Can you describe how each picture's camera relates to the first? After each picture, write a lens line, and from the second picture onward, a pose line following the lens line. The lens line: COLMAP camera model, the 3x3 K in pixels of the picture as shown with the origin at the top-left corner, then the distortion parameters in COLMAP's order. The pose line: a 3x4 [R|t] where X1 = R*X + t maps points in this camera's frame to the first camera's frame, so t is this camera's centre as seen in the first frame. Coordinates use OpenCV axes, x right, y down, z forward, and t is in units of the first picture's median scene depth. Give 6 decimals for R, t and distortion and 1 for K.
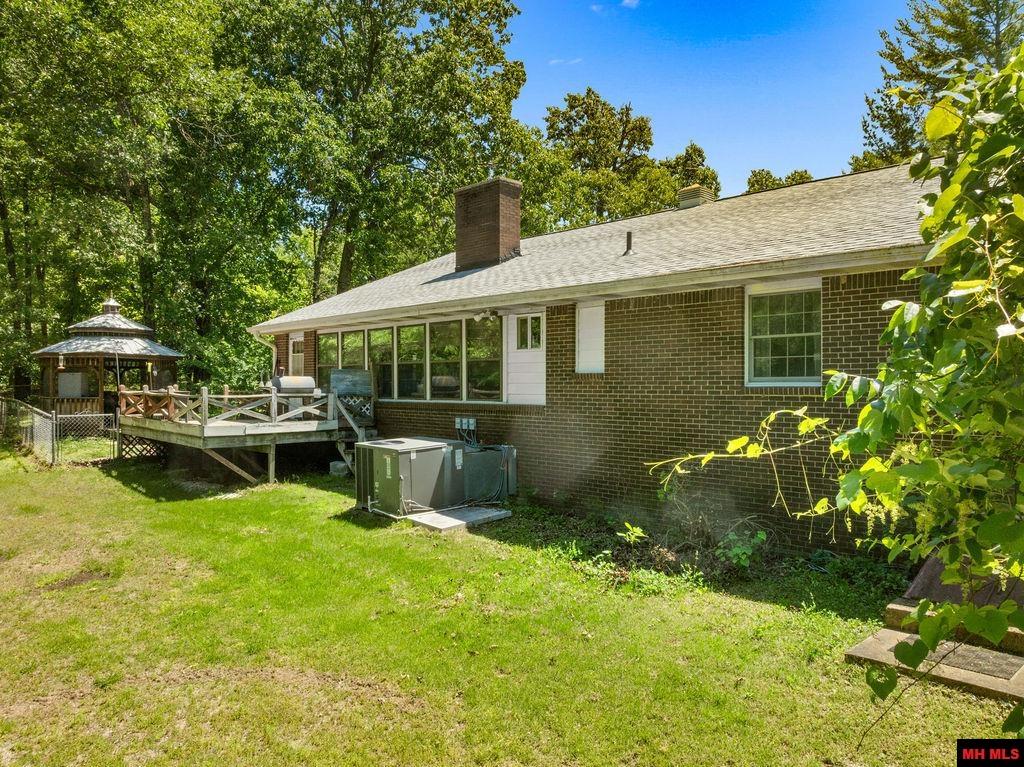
lens RADIAL K [[699.1, 0, 512.0], [0, 699.1, 383.5], [0, 0, 1]] dist [-0.052840, -0.004511]
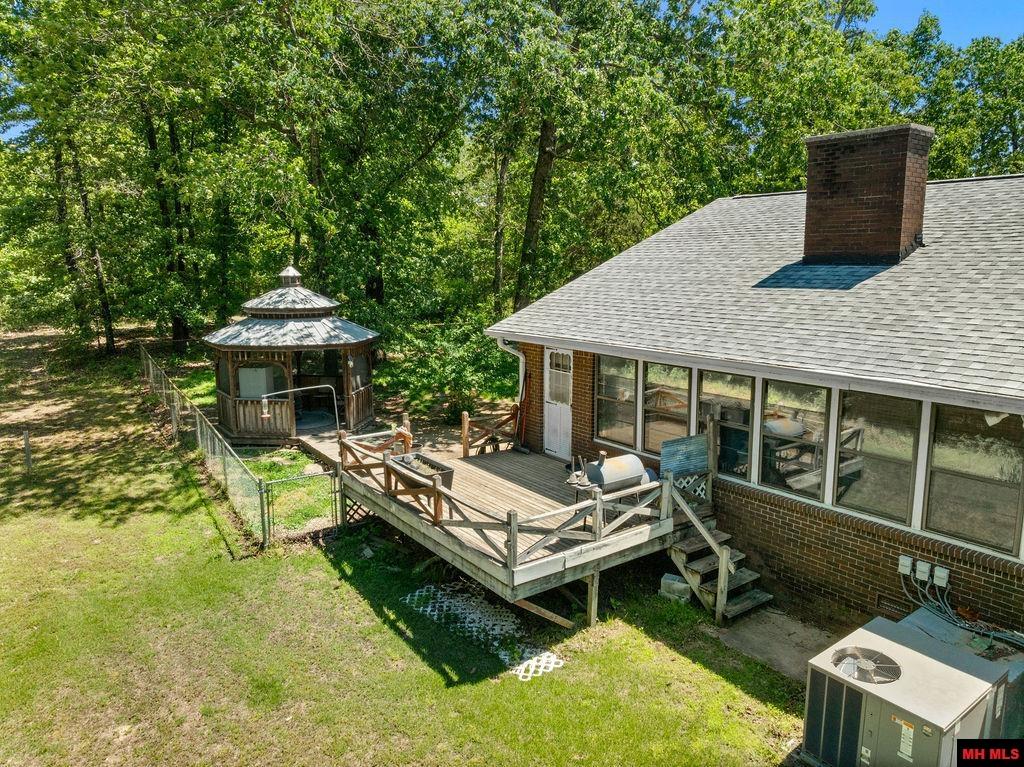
lens RADIAL K [[699.1, 0, 512.0], [0, 699.1, 383.5], [0, 0, 1]] dist [-0.052840, -0.004511]
pose [[0.987439, 0.022070, -0.156451, -0.294551], [0.003573, 0.986824, 0.161756, -0.180338], [0.157960, -0.160283, 0.974350, 0.335169]]
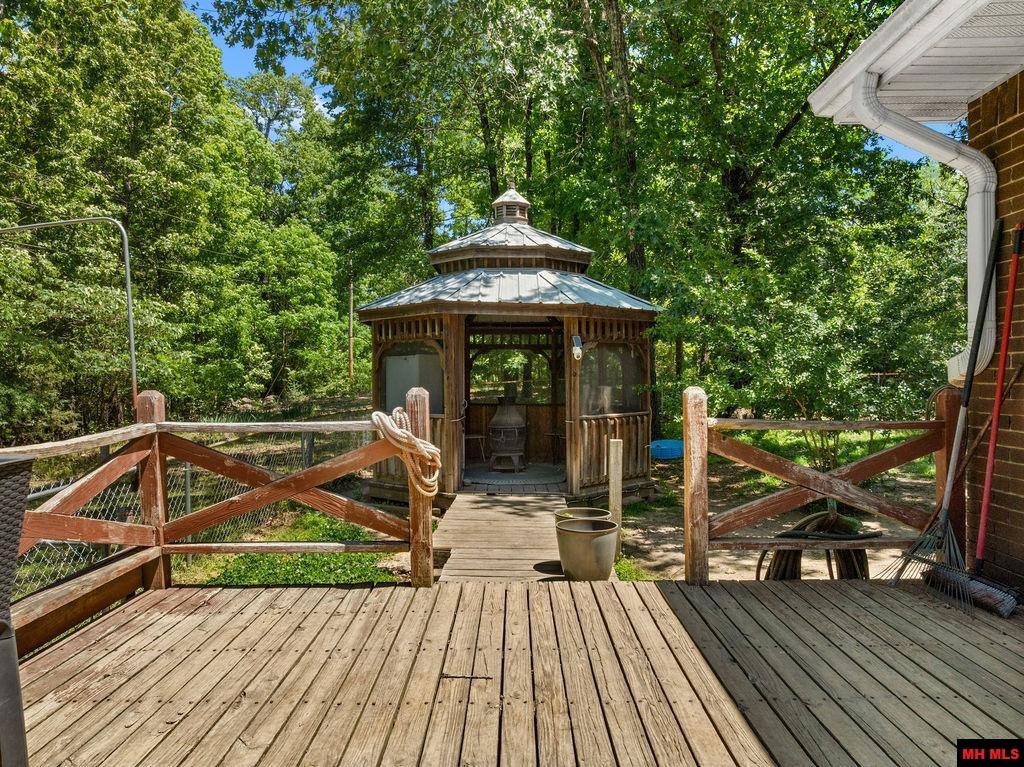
lens RADIAL K [[719.5, 0, 511.7], [0, 719.5, 399.1], [0, 0, 1]] dist [-0.001150, -0.000318]
pose [[0.709699, 0.015947, -0.704324, -0.379789], [0.009095, 0.999453, 0.031794, -0.003039], [0.704446, -0.028970, 0.709166, 1.002667]]
